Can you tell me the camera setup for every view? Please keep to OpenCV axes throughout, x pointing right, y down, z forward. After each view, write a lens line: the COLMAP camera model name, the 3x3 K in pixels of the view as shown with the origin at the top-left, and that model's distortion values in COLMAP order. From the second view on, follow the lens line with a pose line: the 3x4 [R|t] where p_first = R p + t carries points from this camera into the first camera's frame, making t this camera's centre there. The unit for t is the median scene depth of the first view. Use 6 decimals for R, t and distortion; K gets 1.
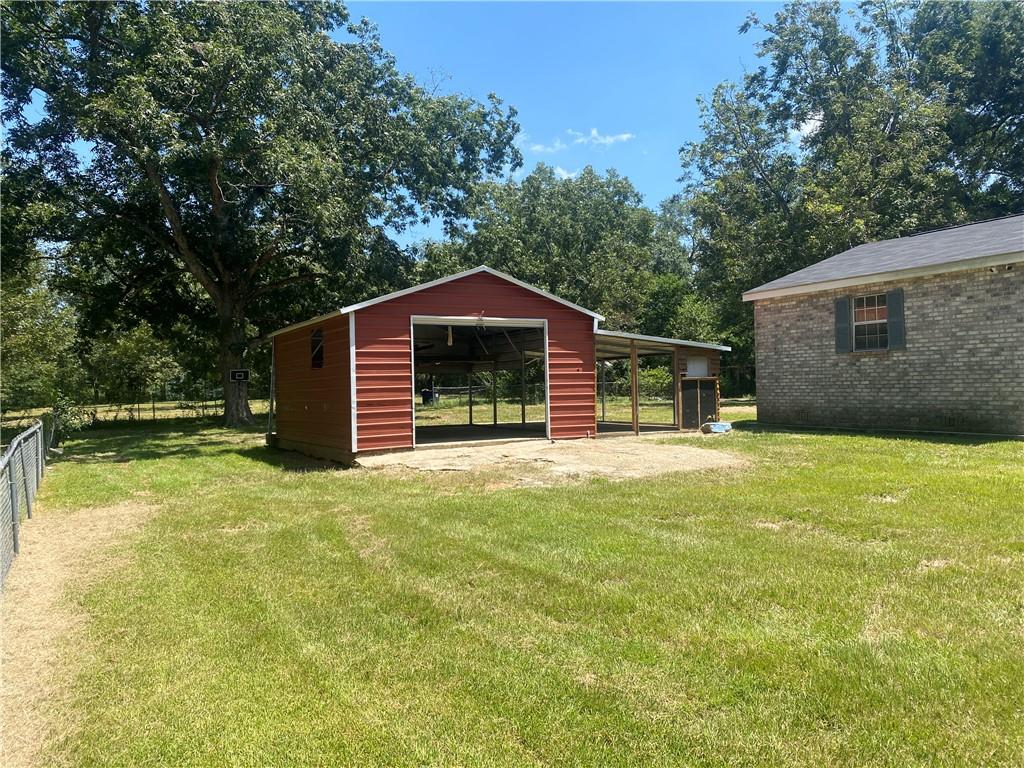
lens RADIAL K [[800.8, 0, 522.7], [0, 800.8, 378.8], [0, 0, 1]] dist [-0.018614, 0.012212]
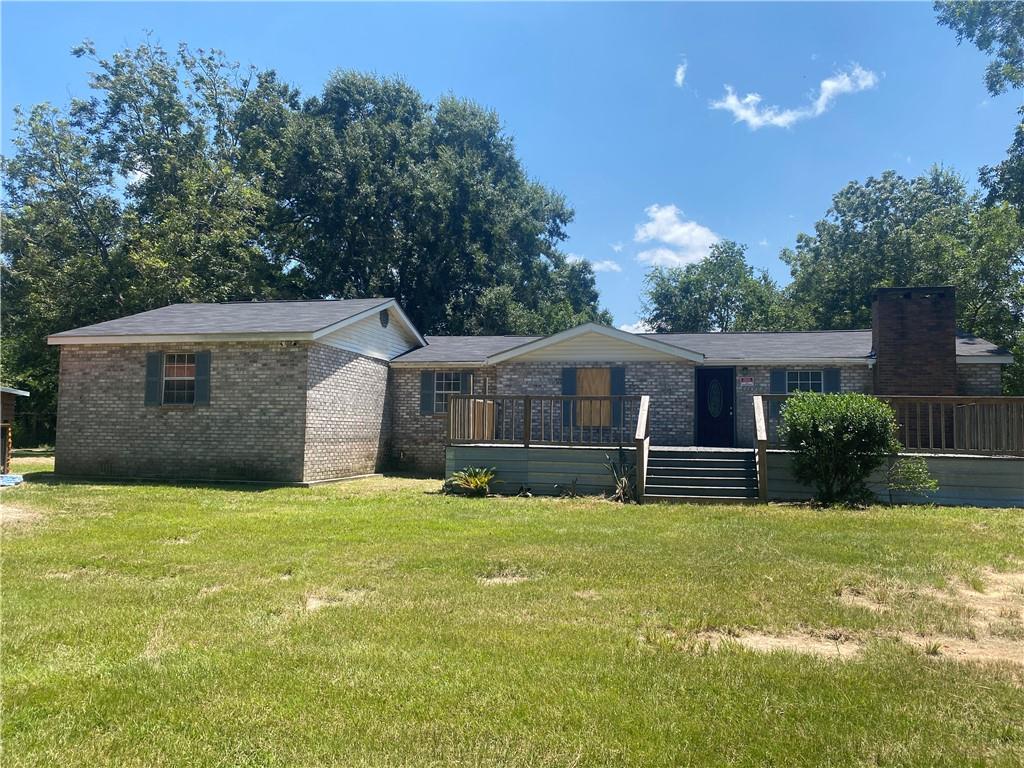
lens RADIAL K [[800.8, 0, 522.7], [0, 800.8, 378.8], [0, 0, 1]] dist [-0.018614, 0.012212]
pose [[0.687032, 0.080857, 0.722115, -0.017683], [-0.032765, 0.996226, -0.080376, 0.000281], [-0.725888, 0.031560, 0.687088, -0.059521]]
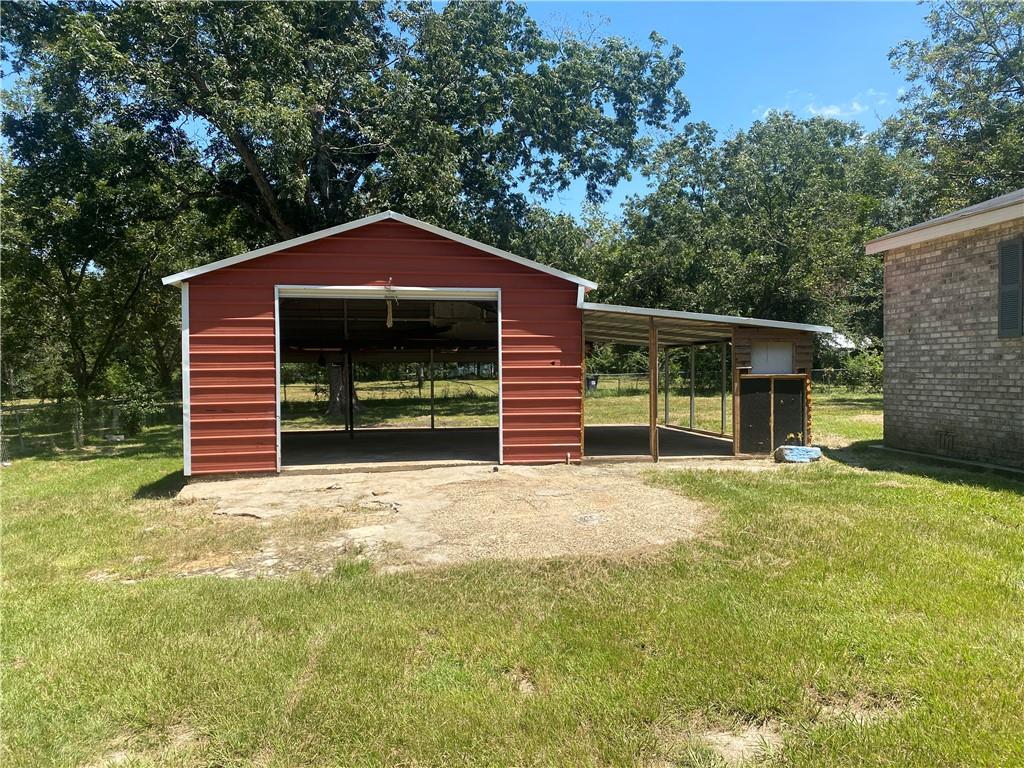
lens RADIAL K [[782.3, 0, 508.8], [0, 782.3, 387.2], [0, 0, 1]] dist [-0.004111, -0.003969]
pose [[0.942594, 0.019766, -0.333355, 0.256501], [-0.007962, 0.999293, 0.036739, -0.014502], [0.333846, -0.031976, 0.942085, 0.367036]]
